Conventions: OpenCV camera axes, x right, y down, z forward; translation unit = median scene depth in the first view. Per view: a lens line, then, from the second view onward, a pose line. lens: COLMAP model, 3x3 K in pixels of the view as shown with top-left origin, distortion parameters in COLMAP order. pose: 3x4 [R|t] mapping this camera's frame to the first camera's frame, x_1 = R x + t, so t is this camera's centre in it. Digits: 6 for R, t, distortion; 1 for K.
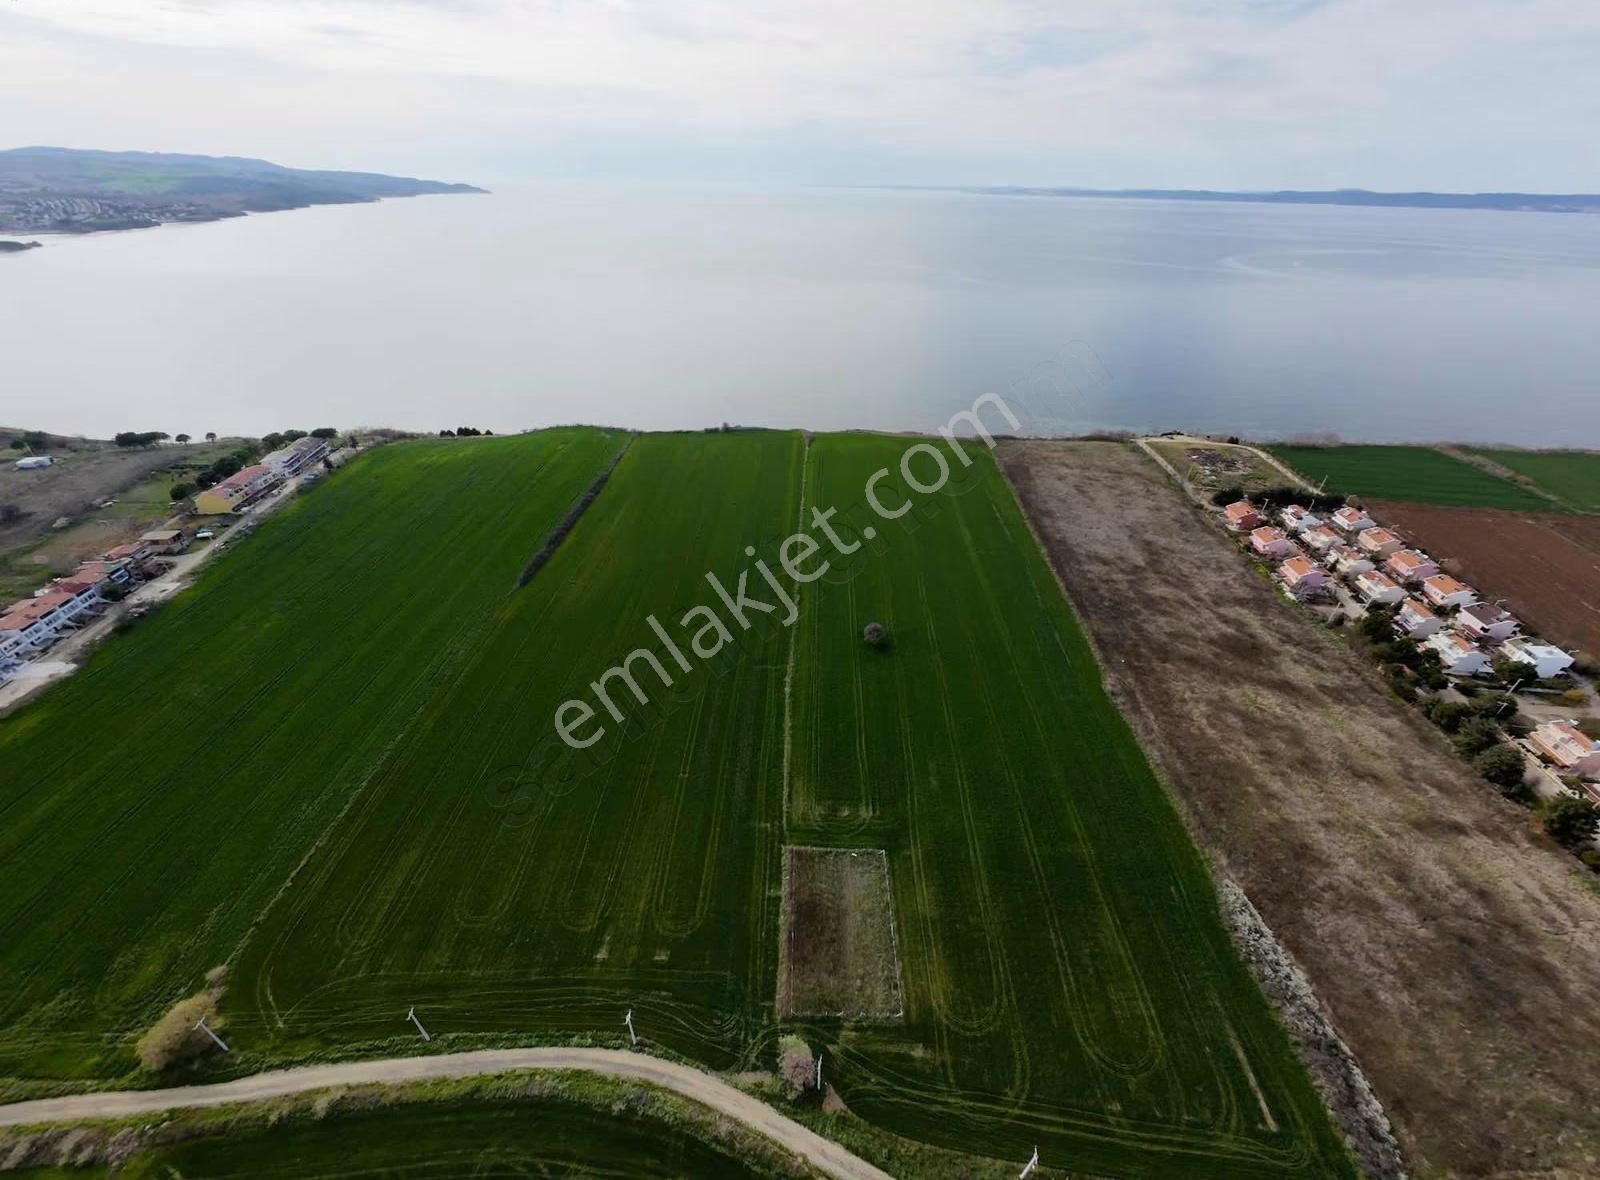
lens RADIAL K [[612.6, 0, 805.6], [0, 612.6, 597.7], [0, 0, 1]] dist [0.001888, -0.000134]
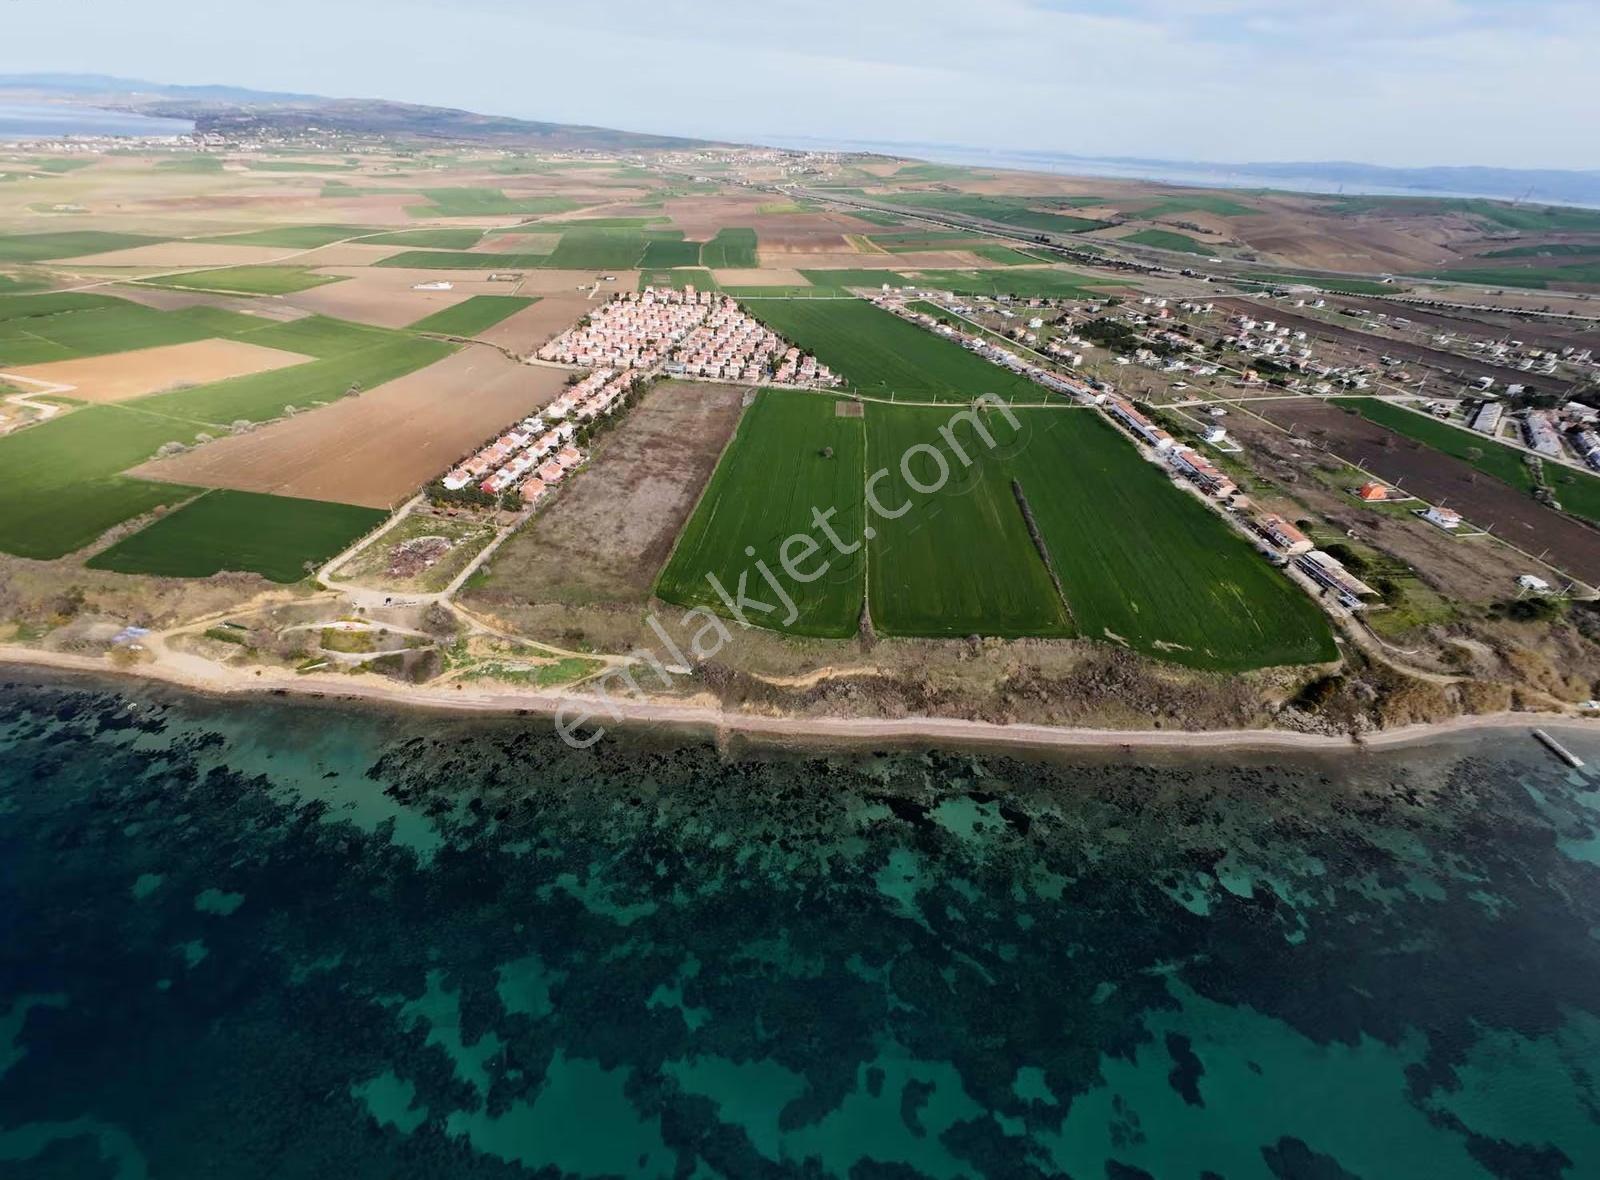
lens RADIAL K [[623.6, 0, 800.8], [0, 623.6, 576.2], [0, 0, 1]] dist [-0.005497, 0.002458]
pose [[-0.995535, -0.094387, 0.000585, 0.172652], [-0.032523, 0.348834, 0.936620, -1.901195], [-0.088608, 0.932419, -0.350346, 2.261158]]
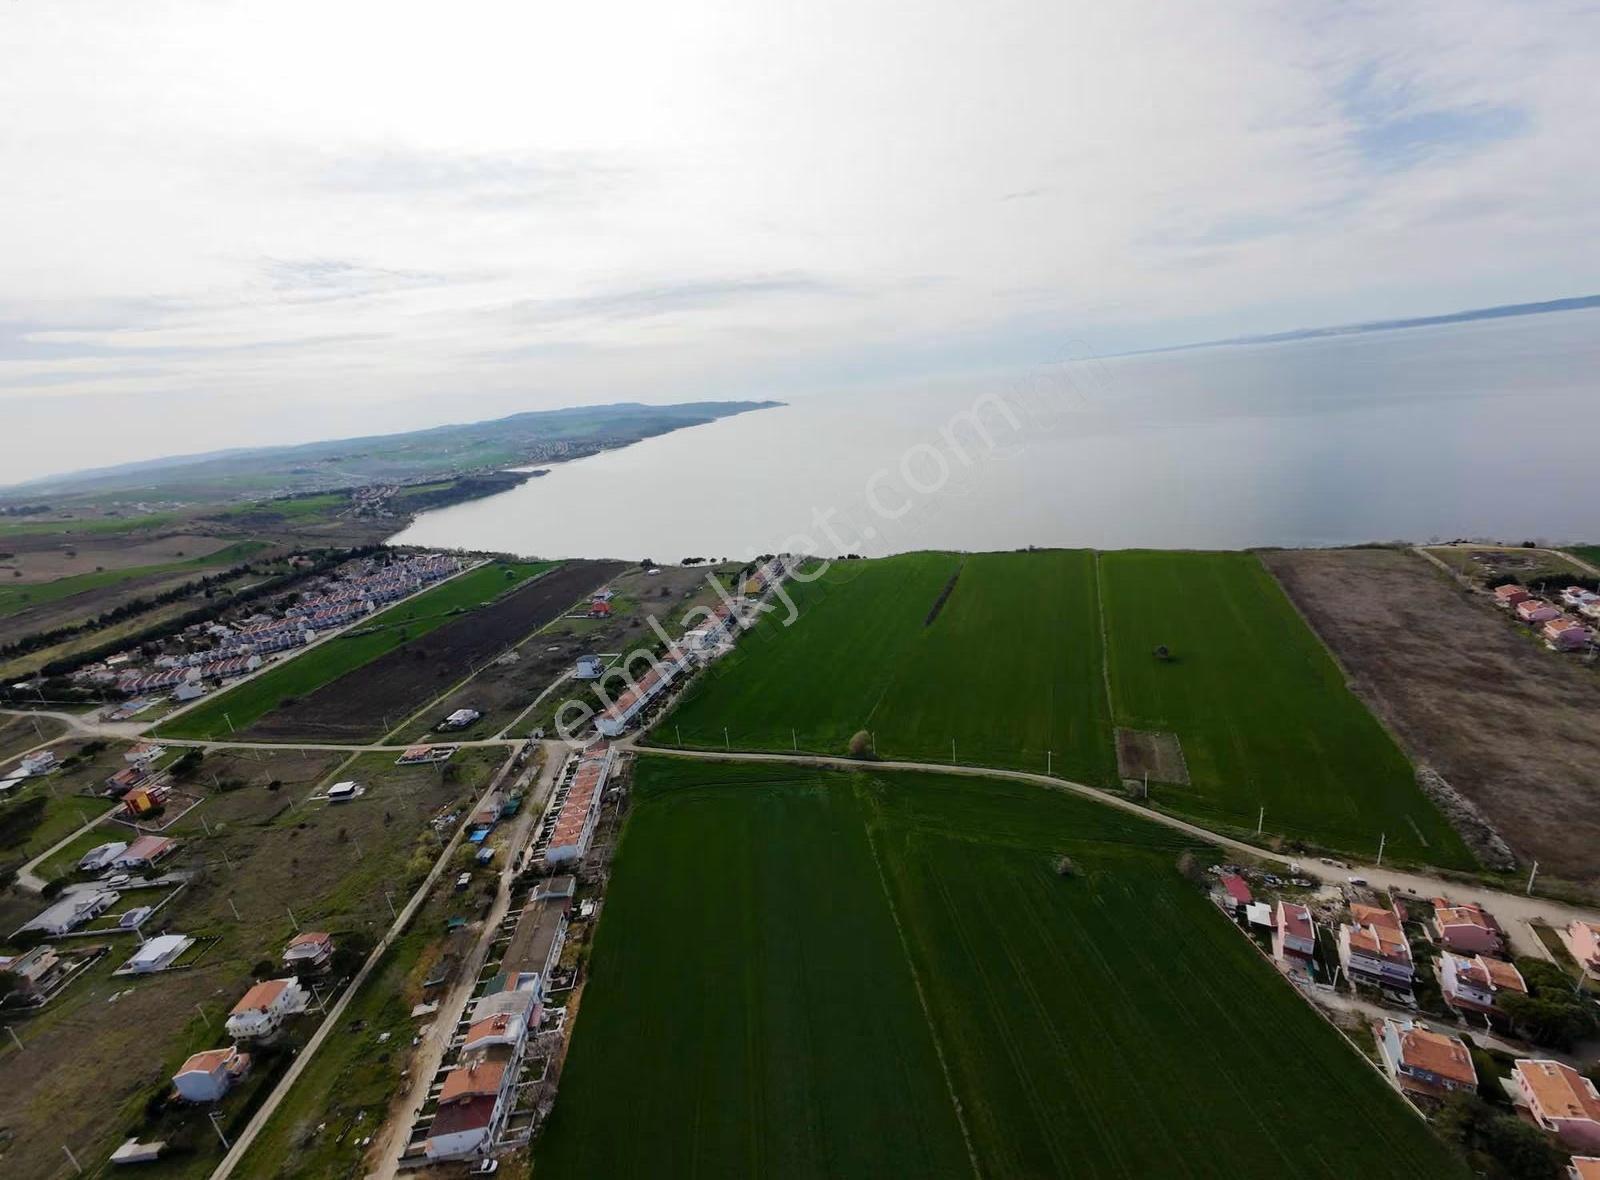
lens RADIAL K [[623.6, 0, 800.8], [0, 623.6, 576.2], [0, 0, 1]] dist [-0.005497, 0.002458]
pose [[0.922155, -0.013456, -0.386585, -0.124710], [-0.096513, 0.959783, -0.263630, 0.395120], [0.374586, 0.280419, 0.883771, -0.824160]]
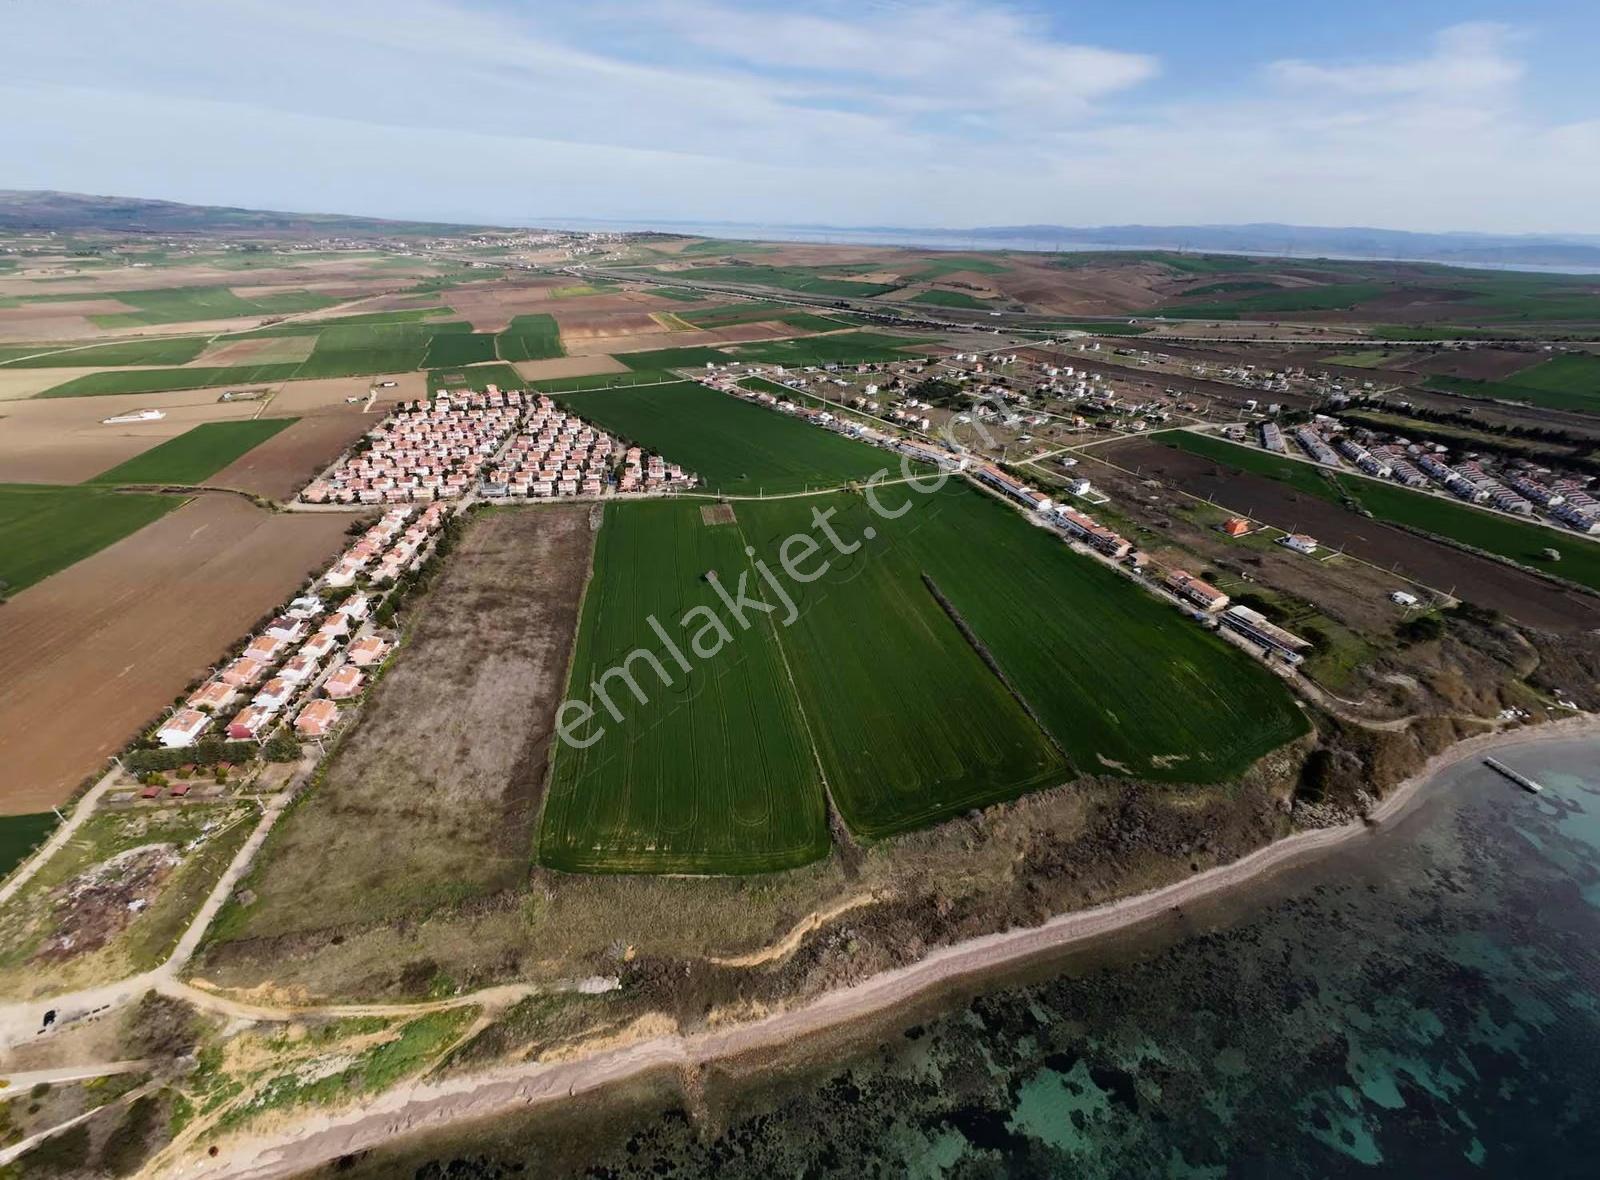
lens RADIAL K [[623.6, 0, 800.8], [0, 623.6, 576.2], [0, 0, 1]] dist [-0.005497, 0.002458]
pose [[-0.967880, 0.078018, -0.239001, 0.310092], [-0.179881, 0.449247, 0.875111, -1.659562], [0.175645, 0.889994, -0.420784, 1.890088]]
